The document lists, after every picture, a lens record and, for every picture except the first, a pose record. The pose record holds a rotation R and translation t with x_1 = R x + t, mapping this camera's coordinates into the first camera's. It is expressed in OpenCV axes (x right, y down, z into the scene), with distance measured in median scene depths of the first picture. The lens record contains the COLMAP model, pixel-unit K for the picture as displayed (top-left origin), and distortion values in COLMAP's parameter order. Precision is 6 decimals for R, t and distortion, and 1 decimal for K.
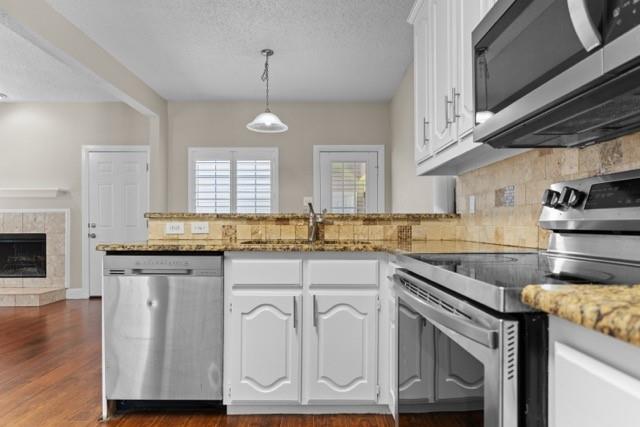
lens RADIAL K [[374.4, 0, 320.0], [0, 374.4, 213.5], [0, 0, 1]] dist [0.001295, 0.000286]
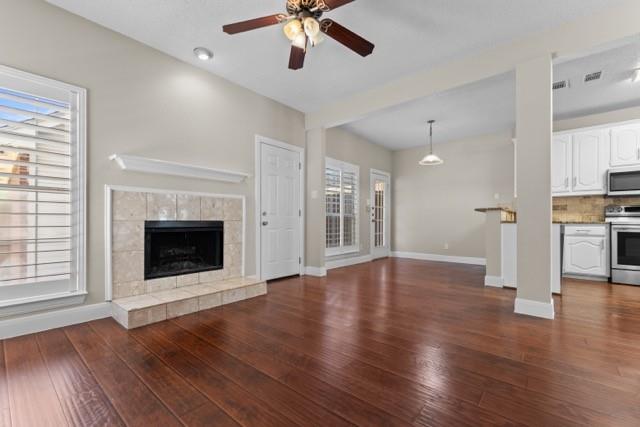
lens RADIAL K [[275.8, 0, 320.0], [0, 275.8, 213.5], [0, 0, 1]] dist [0.001631, 0.000222]
pose [[0.652278, 0.023840, 0.757604, -1.498139], [-0.027189, 0.999598, -0.008045, 0.046948], [-0.757492, -0.015351, 0.652664, 0.520969]]
